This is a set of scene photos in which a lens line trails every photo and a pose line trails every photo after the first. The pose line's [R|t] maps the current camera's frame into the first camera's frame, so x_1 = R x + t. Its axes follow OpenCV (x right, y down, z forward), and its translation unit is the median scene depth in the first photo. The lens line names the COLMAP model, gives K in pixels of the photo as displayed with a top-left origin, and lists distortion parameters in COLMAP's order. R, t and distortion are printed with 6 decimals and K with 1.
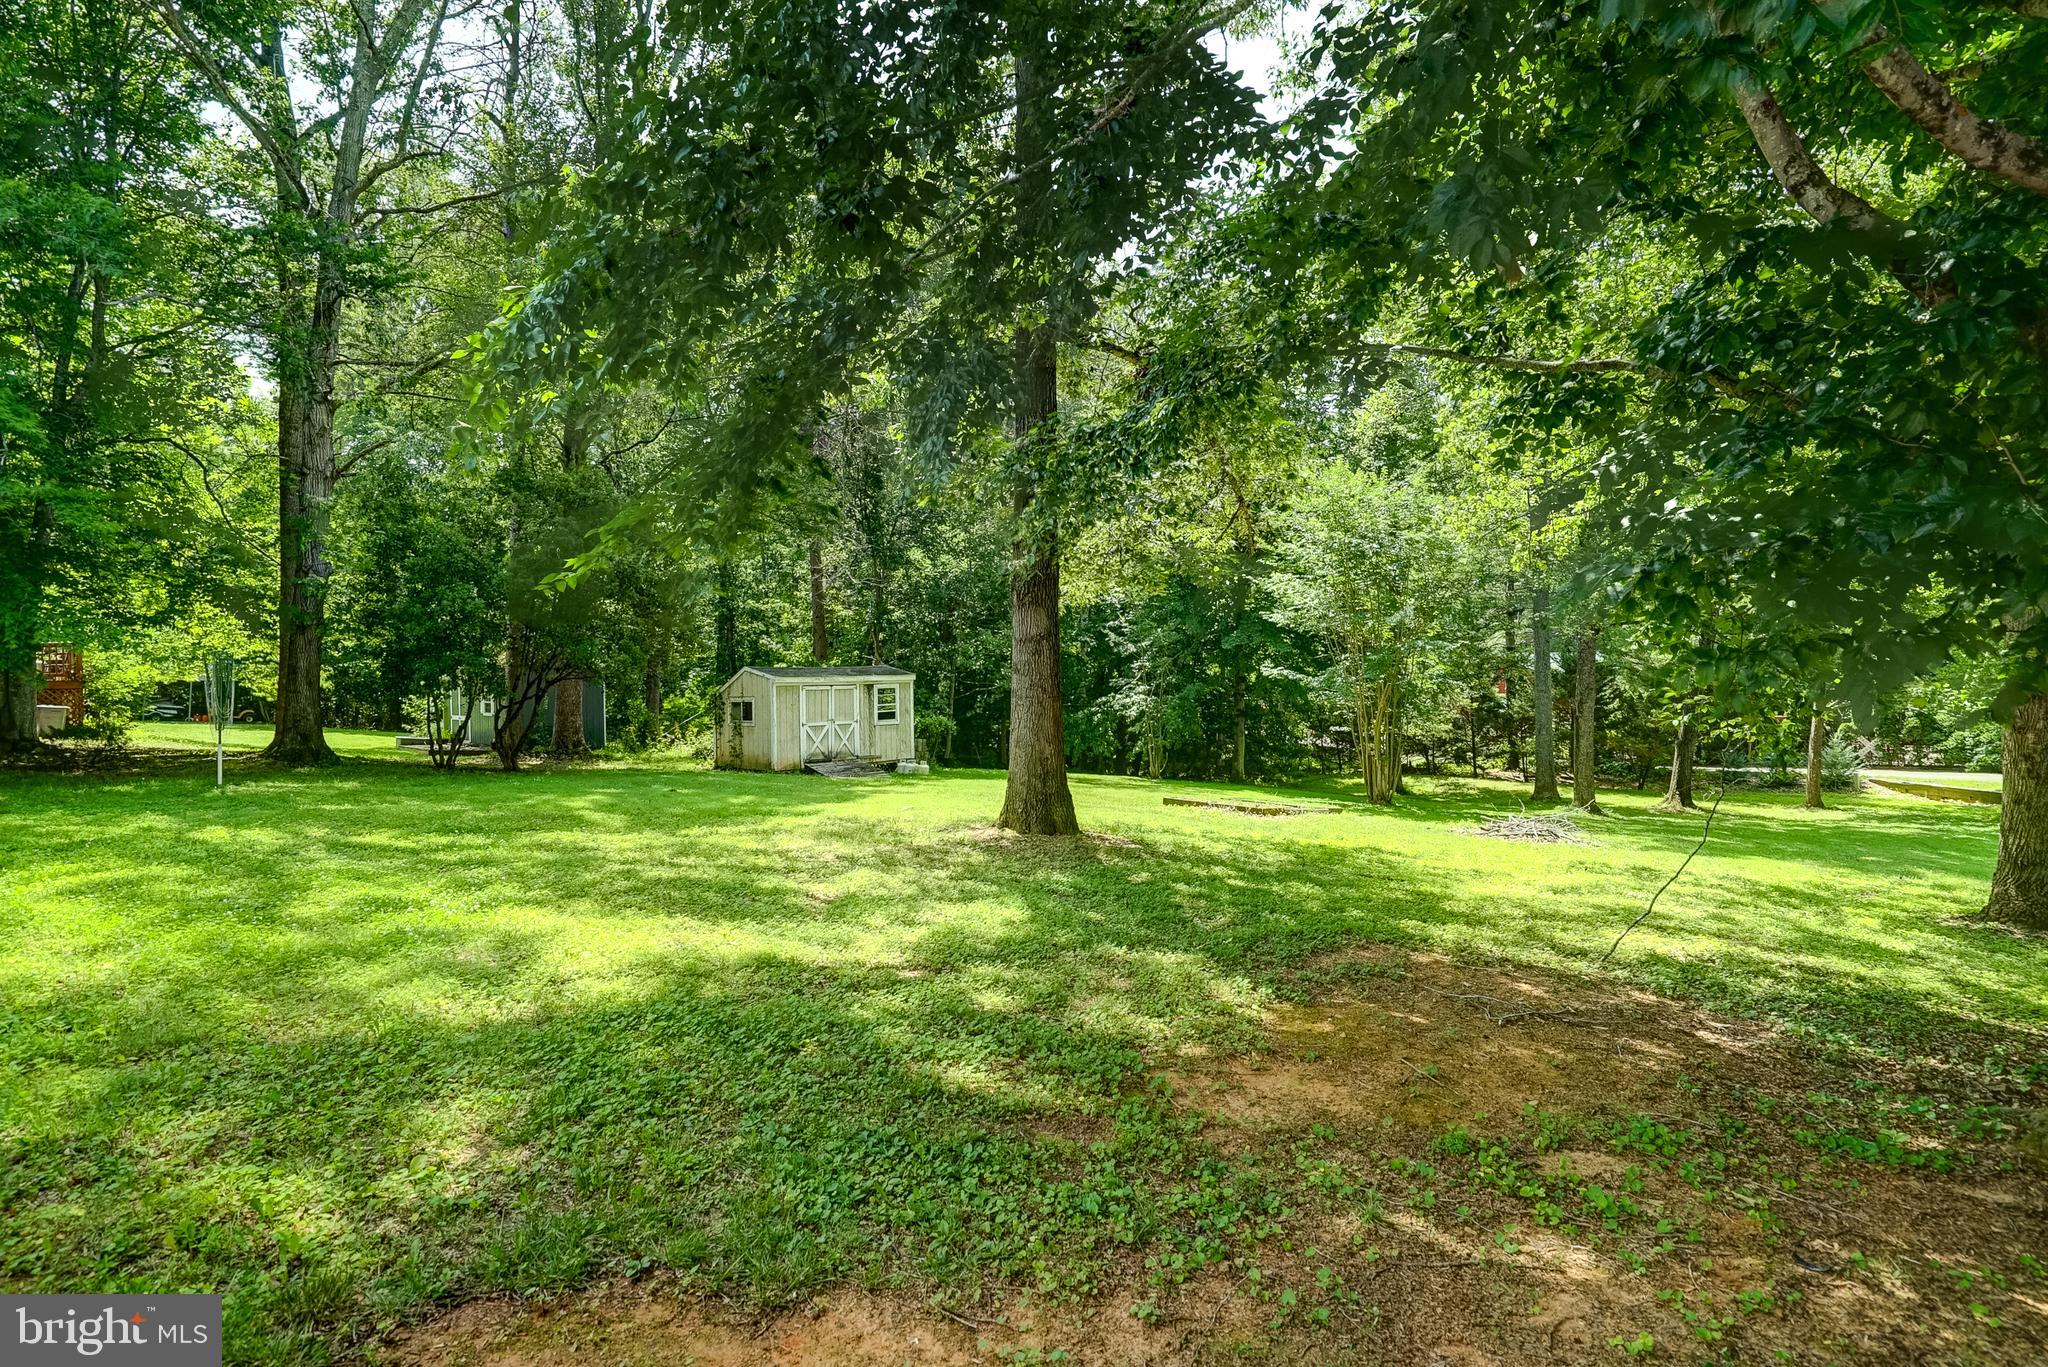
lens RADIAL K [[1124.1, 0, 1026.5], [0, 1124.1, 695.3], [0, 0, 1]] dist [-0.022847, 0.002389]
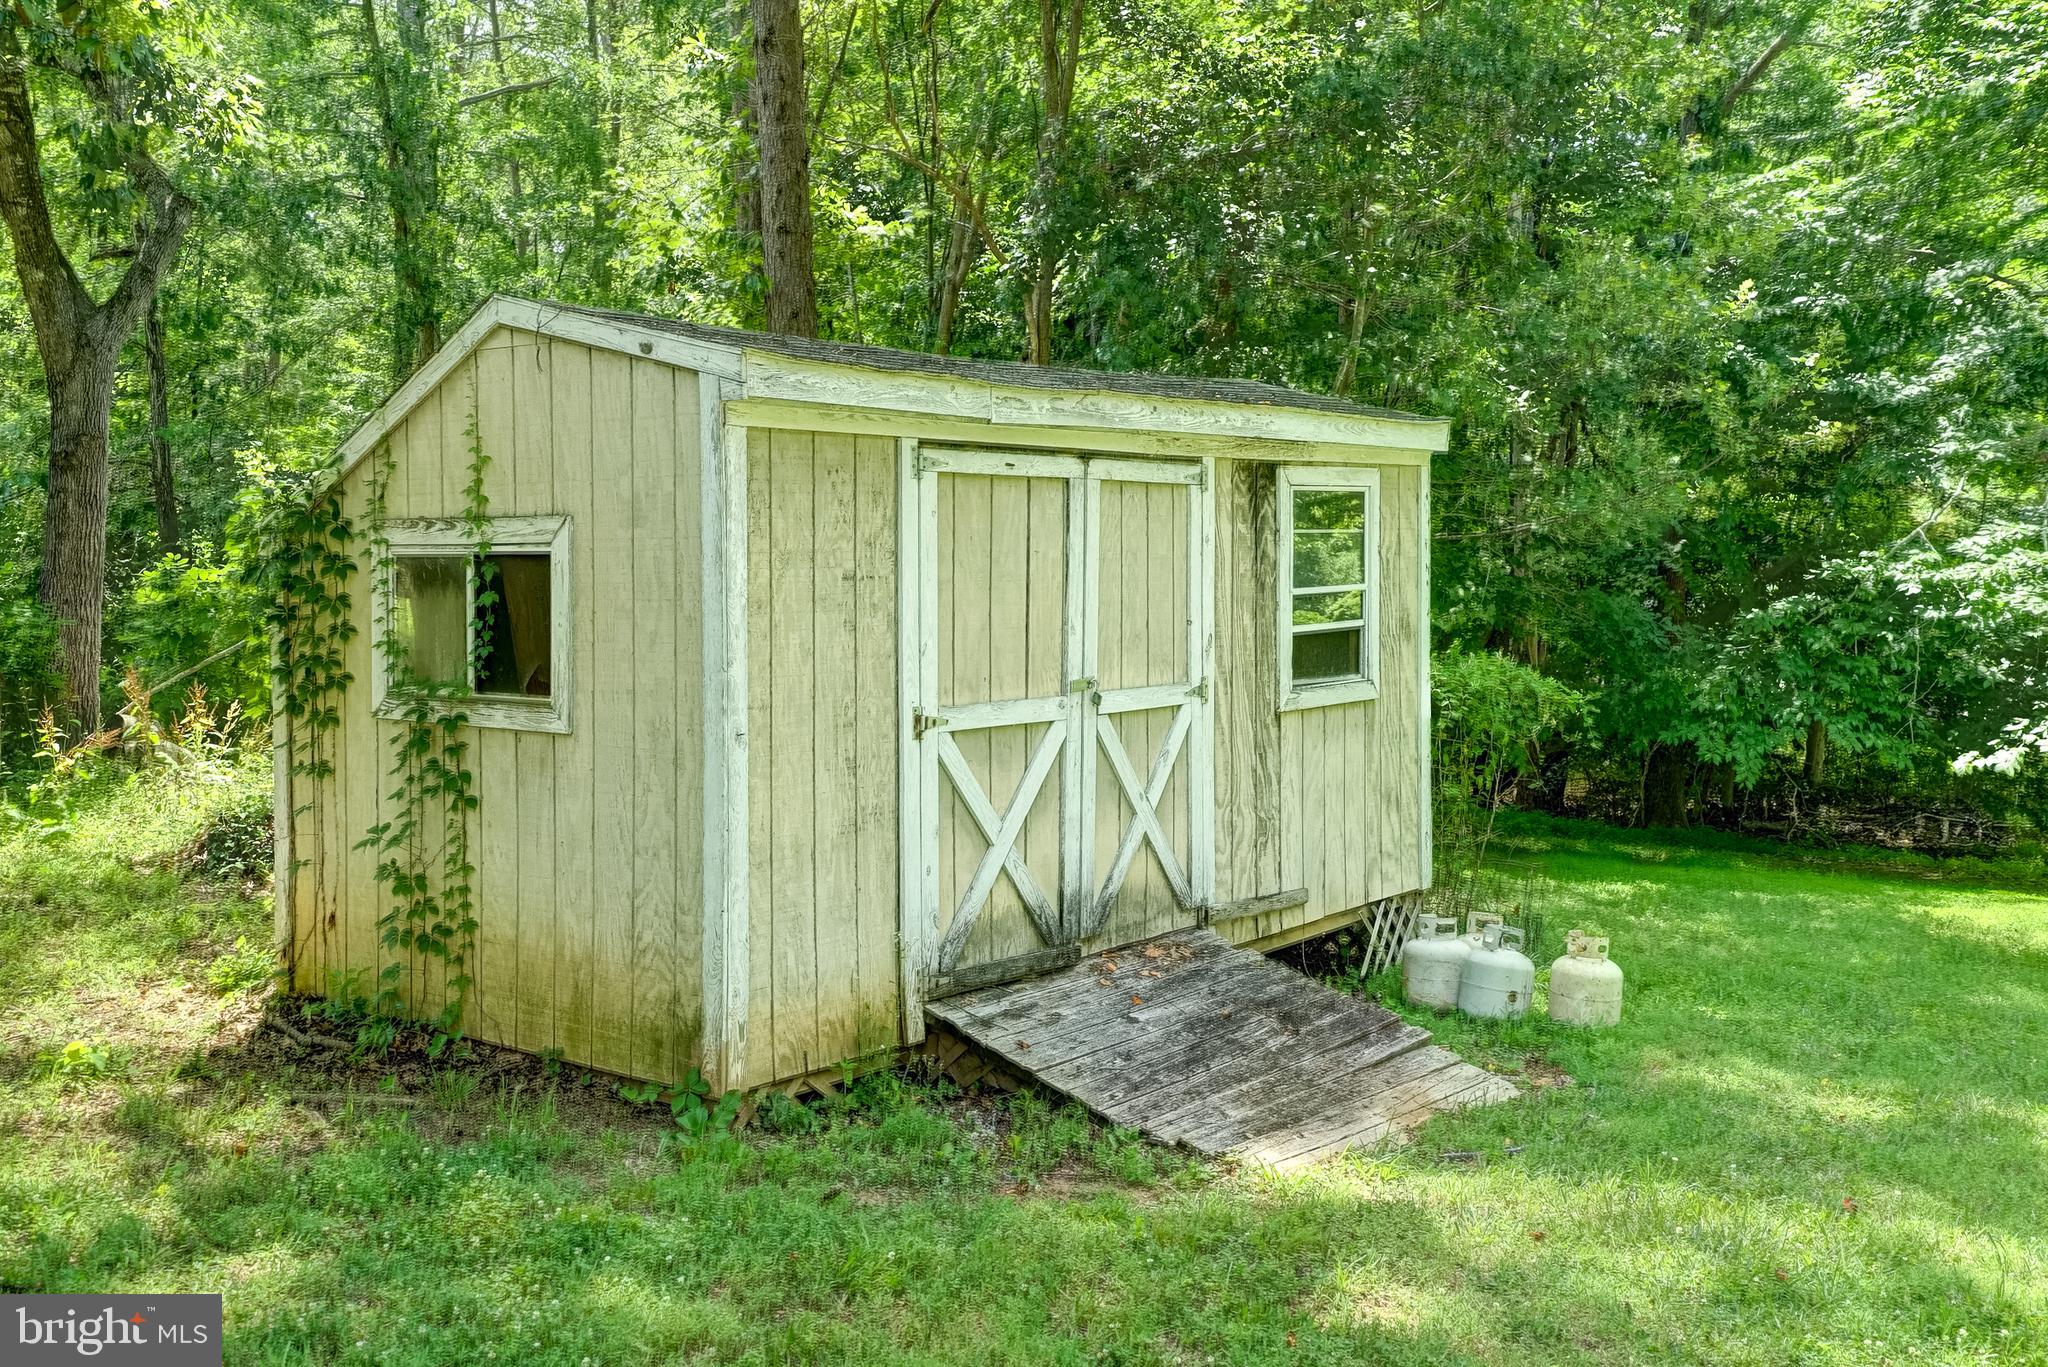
lens RADIAL K [[2094.2, 0, 1022.1], [0, 2094.2, 677.1], [0, 0, 1]] dist [0.001878, 0.000000]
pose [[0.999968, 0.005747, 0.005568, -0.182628], [-0.005957, 0.999243, 0.038433, 0.010367], [-0.005343, -0.038464, 0.999246, 0.724190]]
